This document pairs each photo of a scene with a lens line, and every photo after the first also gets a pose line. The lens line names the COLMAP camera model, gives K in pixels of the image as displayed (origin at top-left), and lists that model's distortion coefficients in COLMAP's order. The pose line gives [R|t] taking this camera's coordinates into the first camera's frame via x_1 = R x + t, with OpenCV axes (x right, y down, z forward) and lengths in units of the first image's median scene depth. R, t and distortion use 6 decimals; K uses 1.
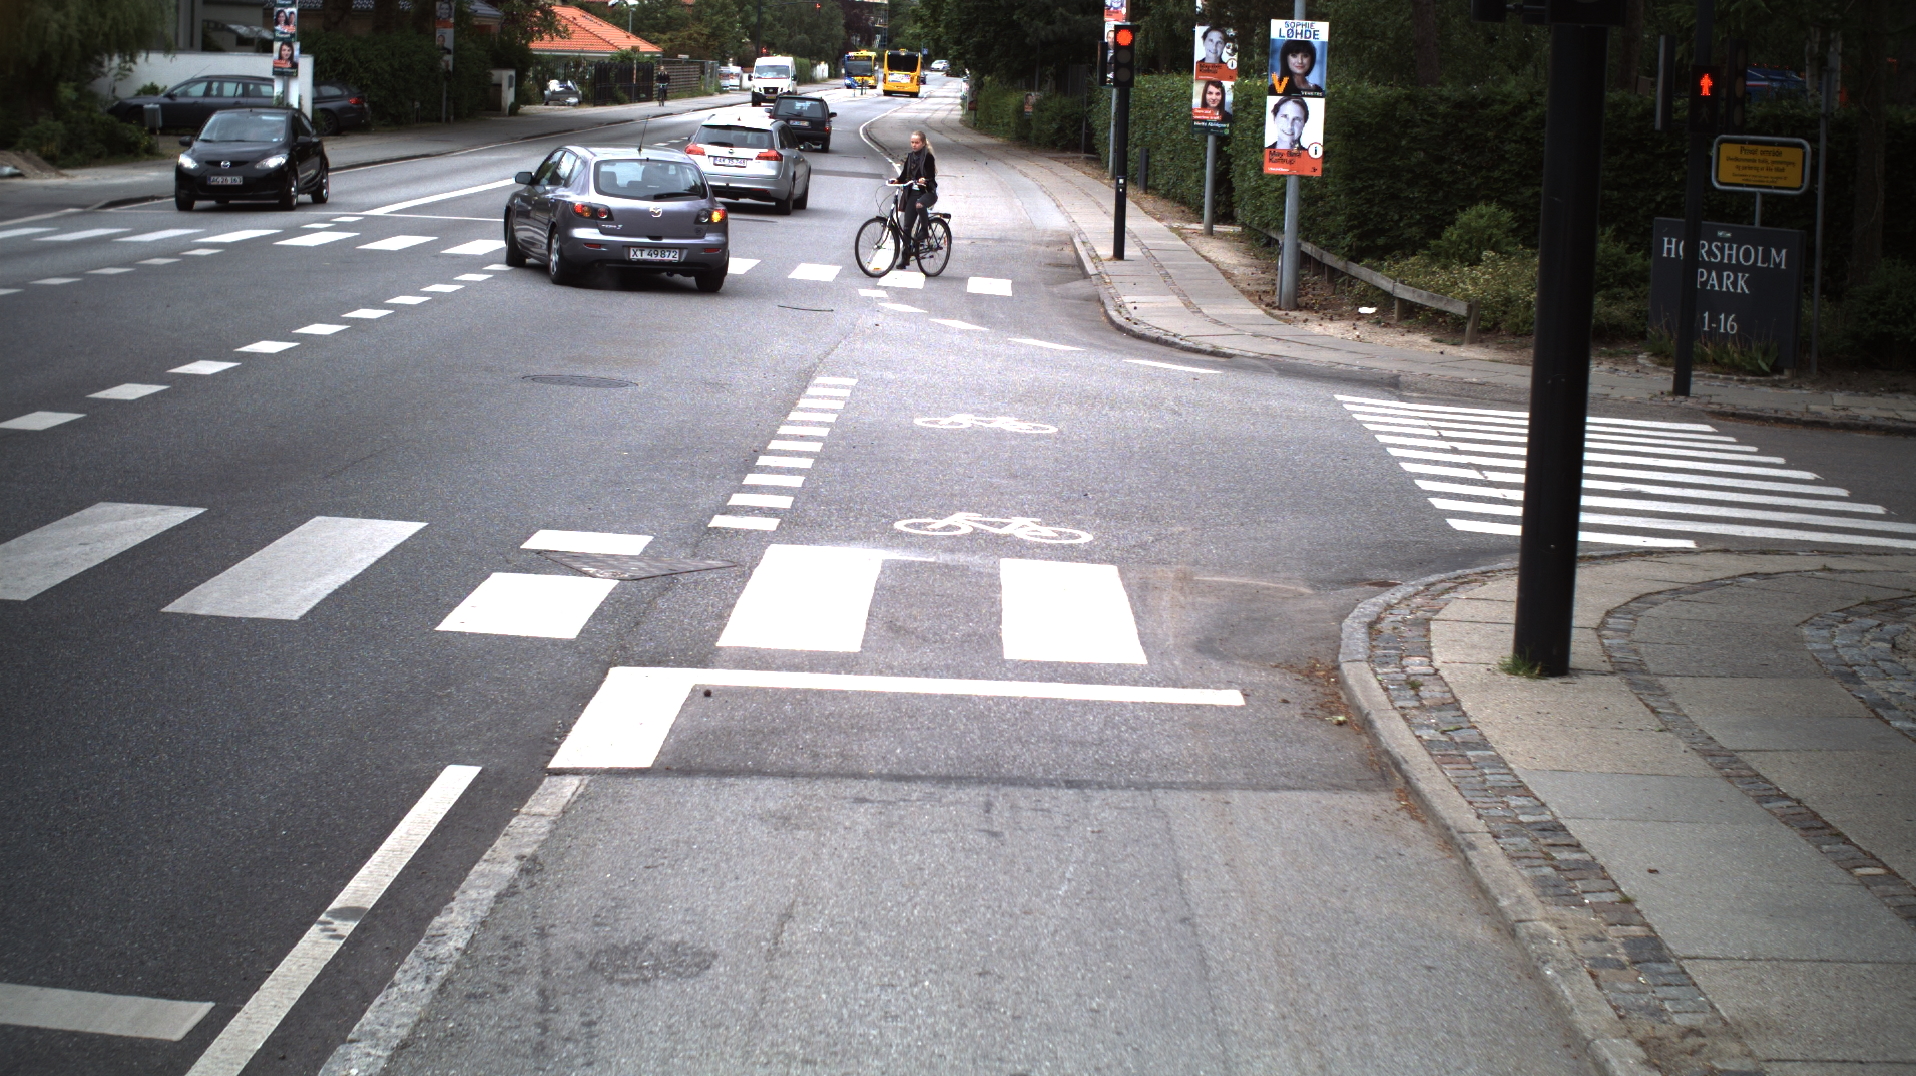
lens RADIAL K [[3335.7, 0, 958.0], [0, 3335.7, 538.0], [0, 0, 1]] dist [-0.279379, 0.281129]
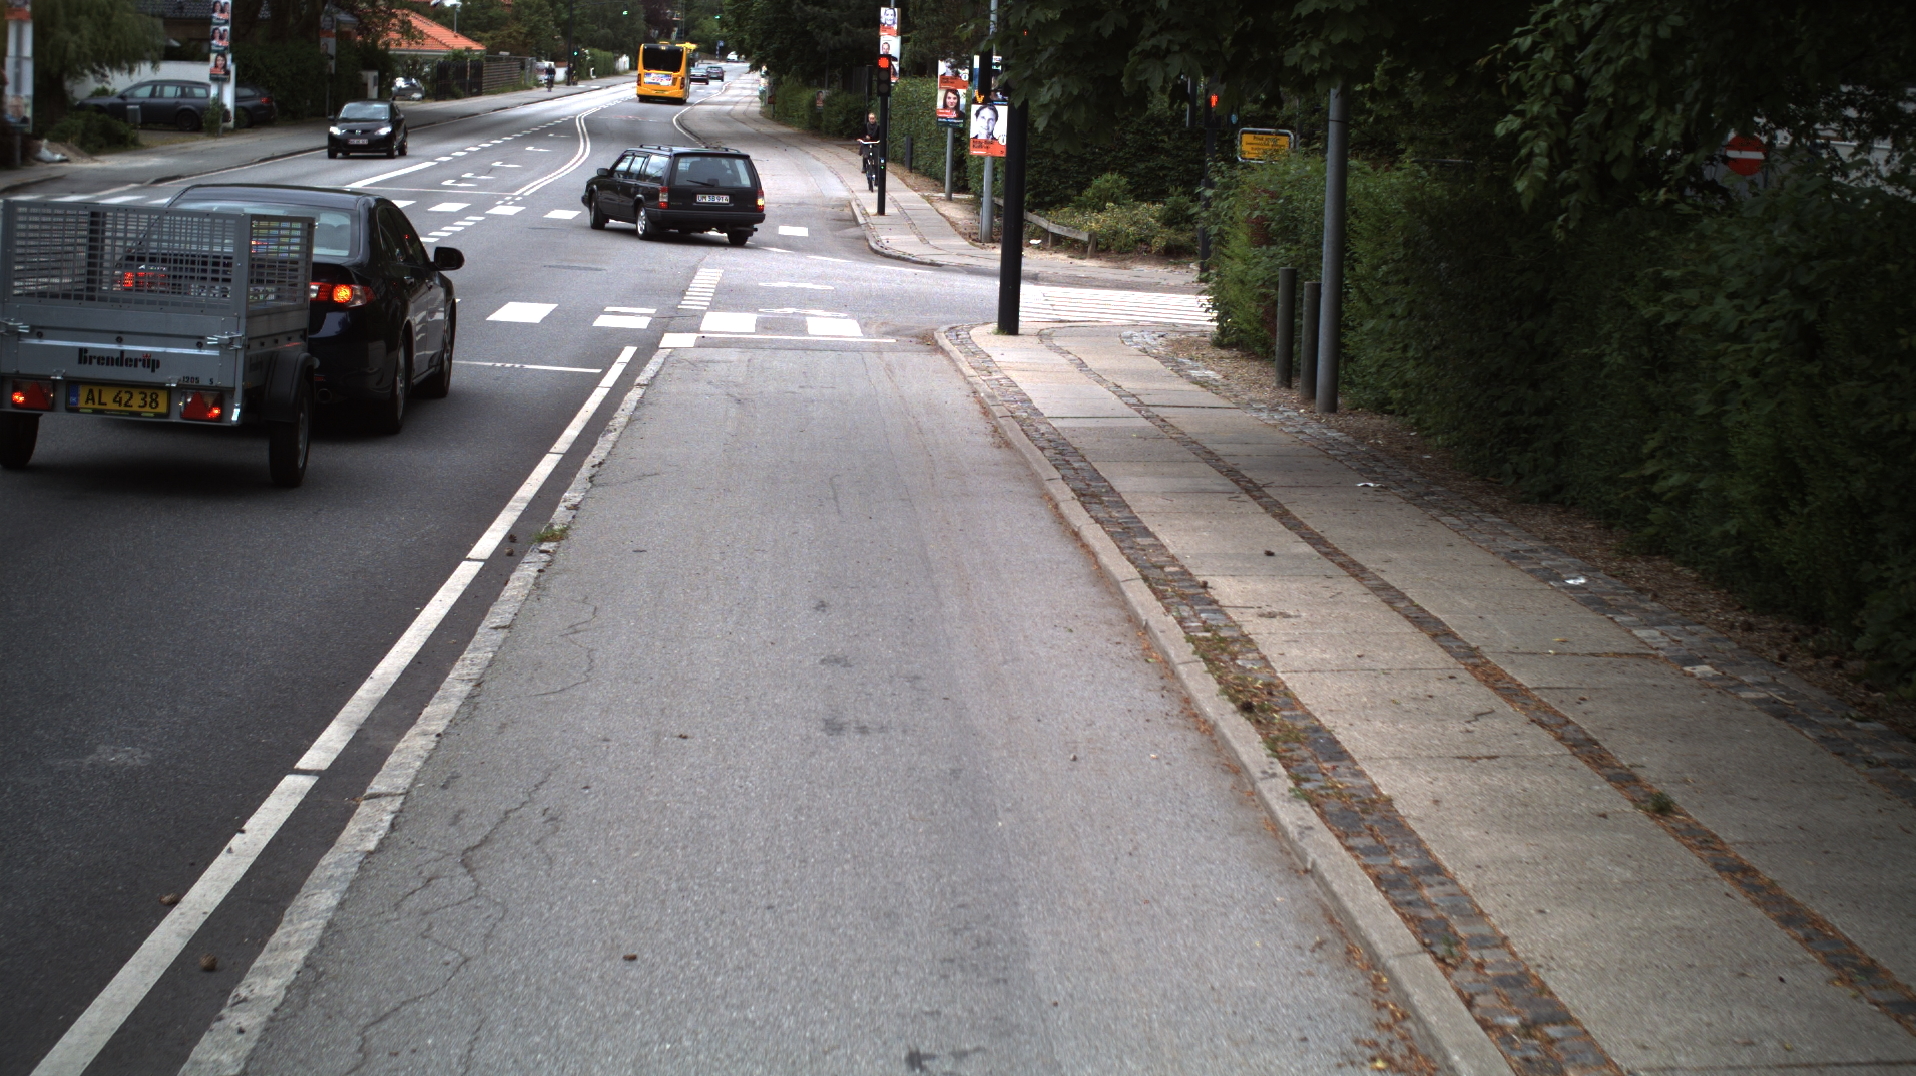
lens RADIAL K [[3335.7, 0, 958.0], [0, 3335.7, 538.0], [0, 0, 1]] dist [-0.279379, 0.281129]
pose [[0.998071, -0.008096, 0.061555, -0.010528], [0.007847, 0.999960, 0.004279, 0.061317], [-0.061587, -0.003788, 0.998095, -0.540805]]
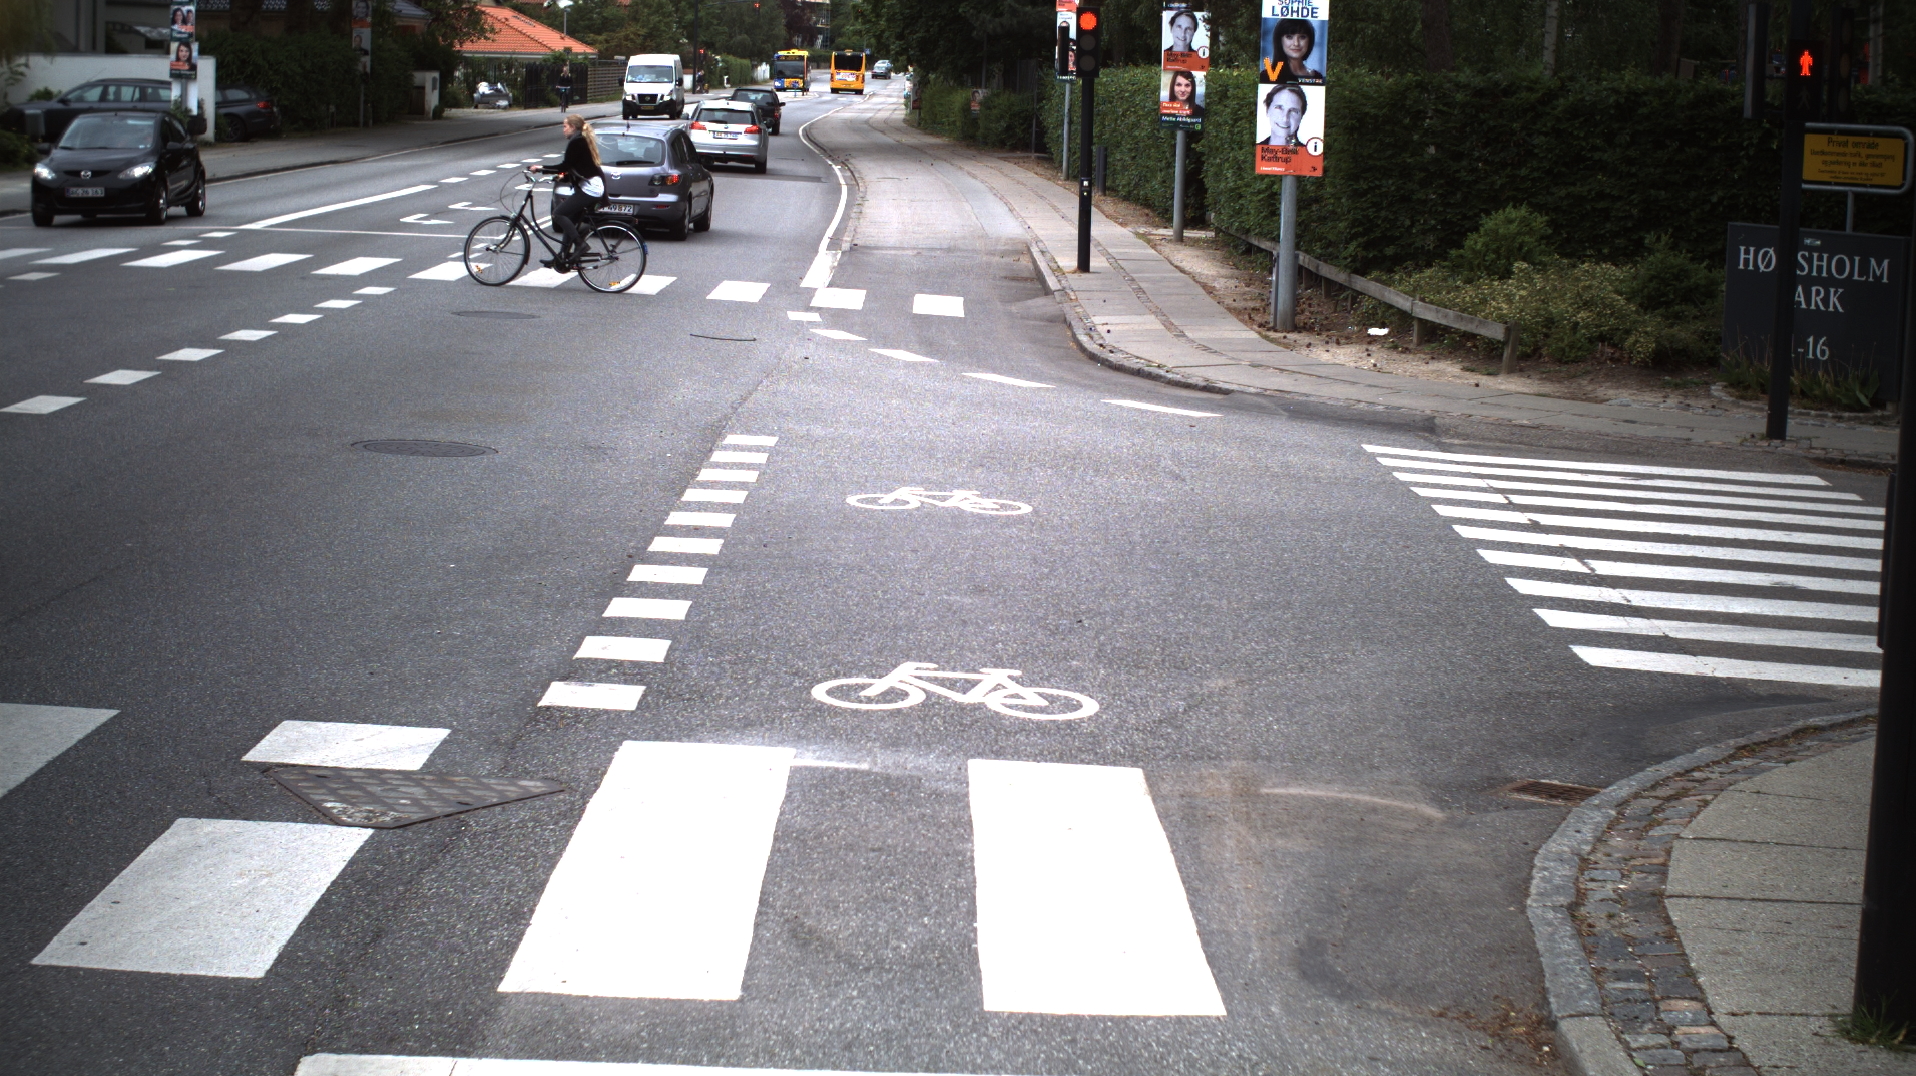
lens RADIAL K [[3335.7, 0, 958.0], [0, 3335.7, 538.0], [0, 0, 1]] dist [-0.279379, 0.281129]
pose [[0.999823, -0.010524, 0.015585, 0.000331], [0.010527, 0.999945, -0.000117, -0.015426], [-0.015583, 0.000281, 0.999879, 0.134597]]
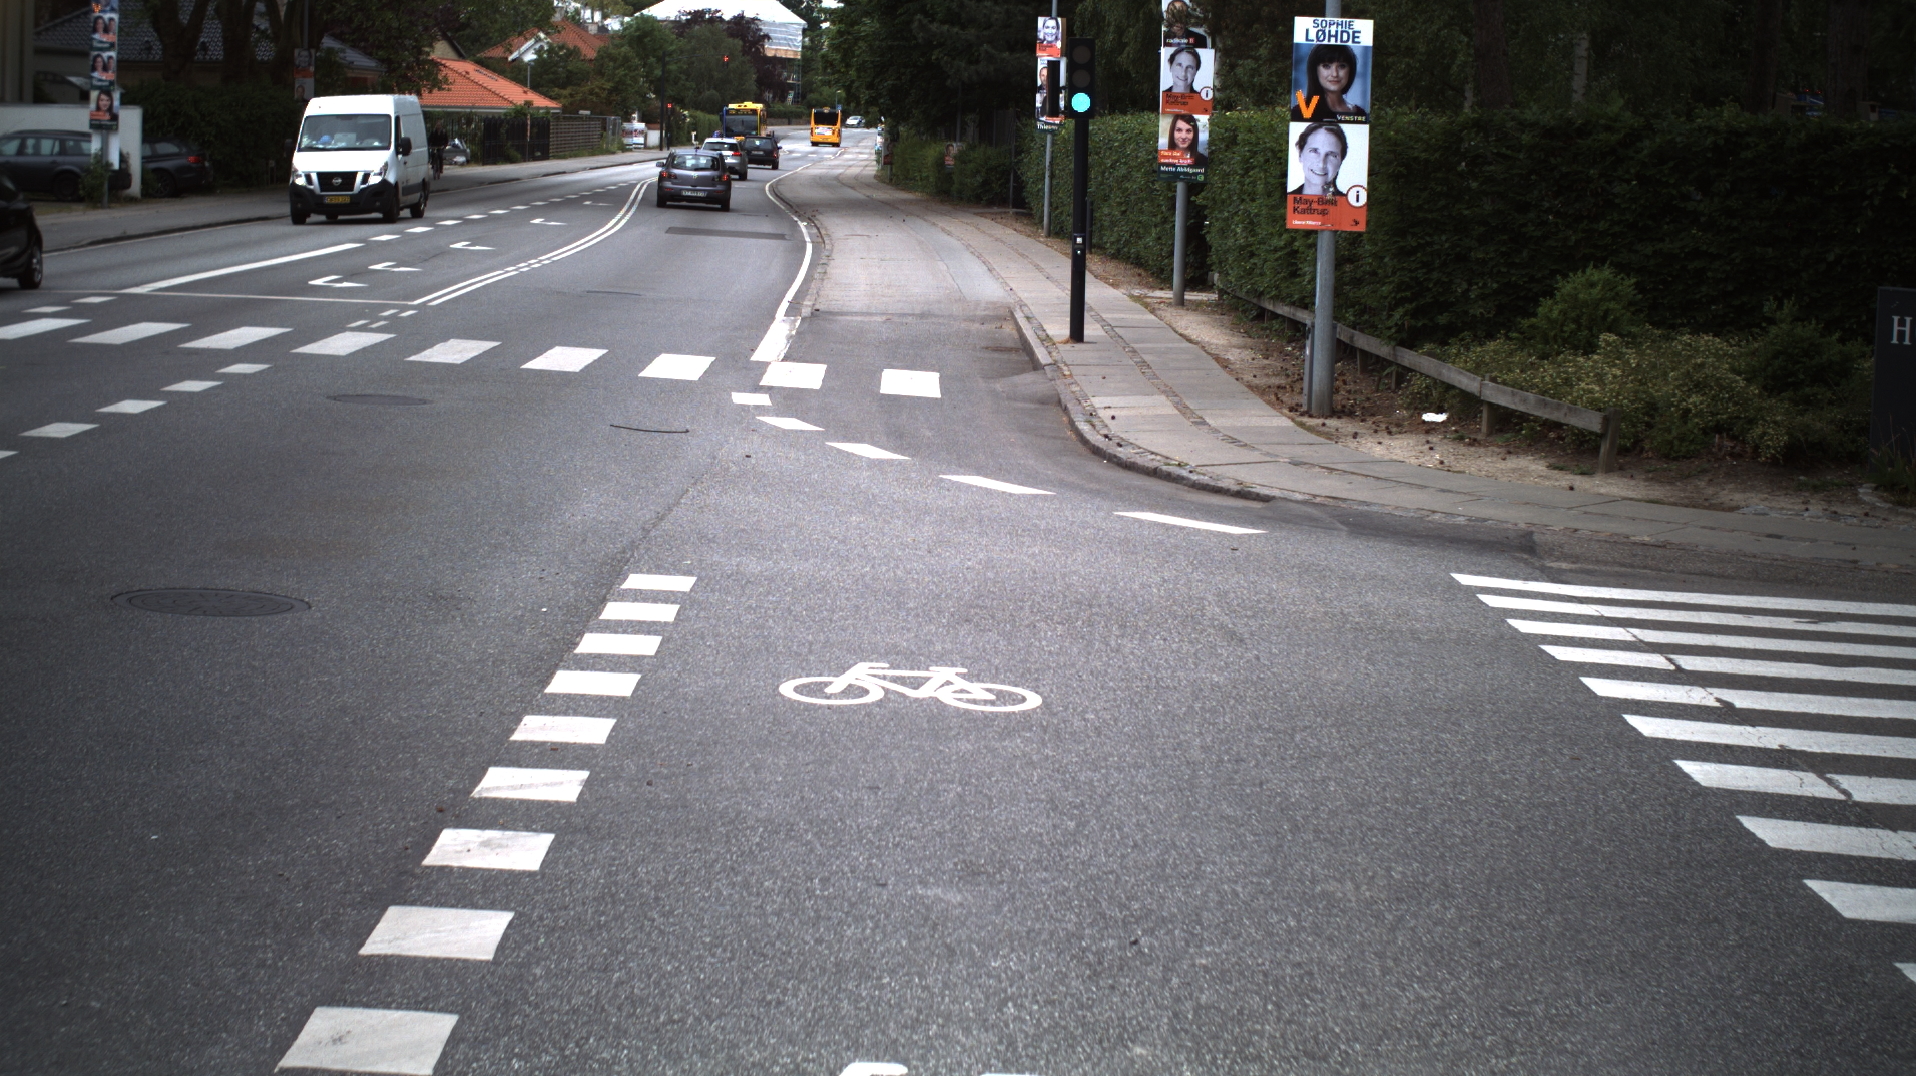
lens RADIAL K [[3335.7, 0, 958.0], [0, 3335.7, 538.0], [0, 0, 1]] dist [-0.279379, 0.281129]
pose [[0.999640, -0.012565, 0.023721, 0.002081], [0.012973, 0.999769, -0.017134, -0.029832], [-0.023501, 0.017435, 0.999572, 0.268956]]
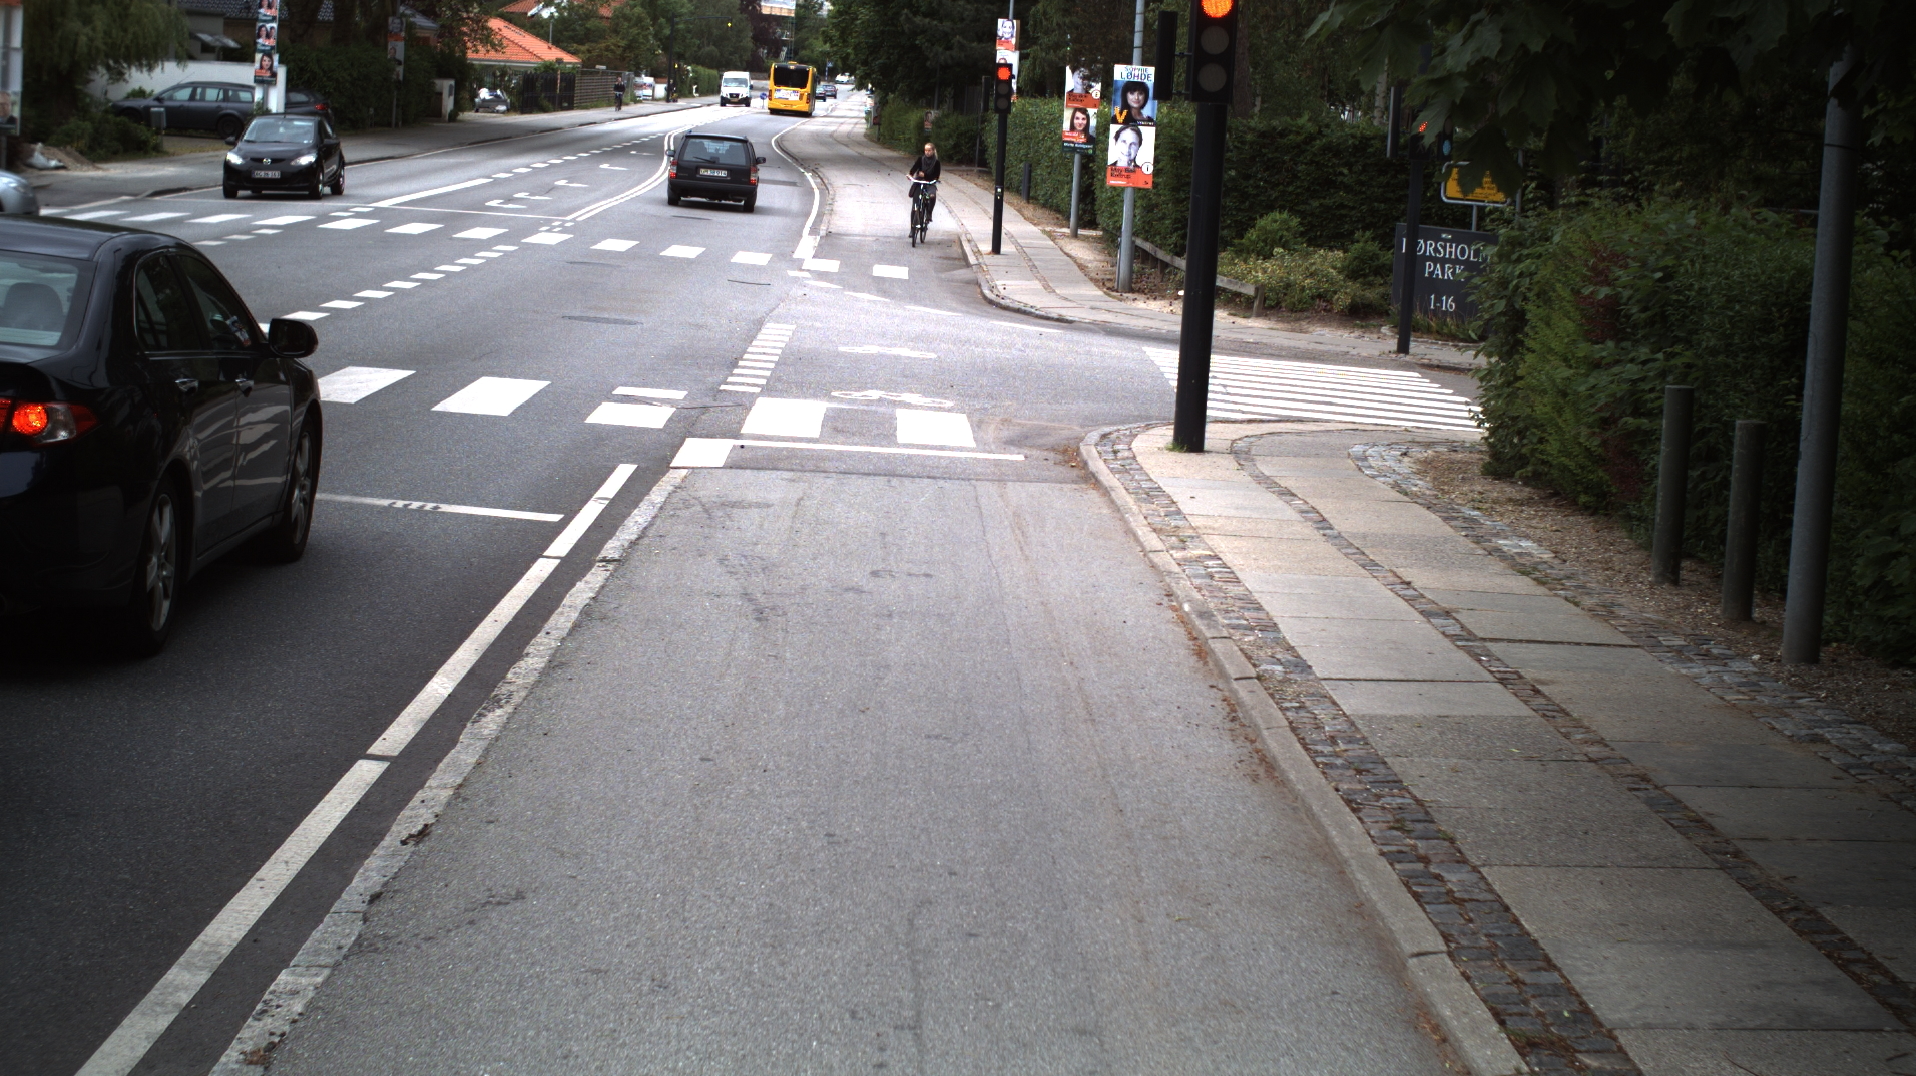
lens RADIAL K [[3335.7, 0, 958.0], [0, 3335.7, 538.0], [0, 0, 1]] dist [-0.279379, 0.281129]
pose [[0.999358, 0.017000, 0.031546, -0.003244], [-0.016886, 0.999850, -0.003882, 0.031109], [-0.031607, 0.003347, 0.999495, -0.270537]]
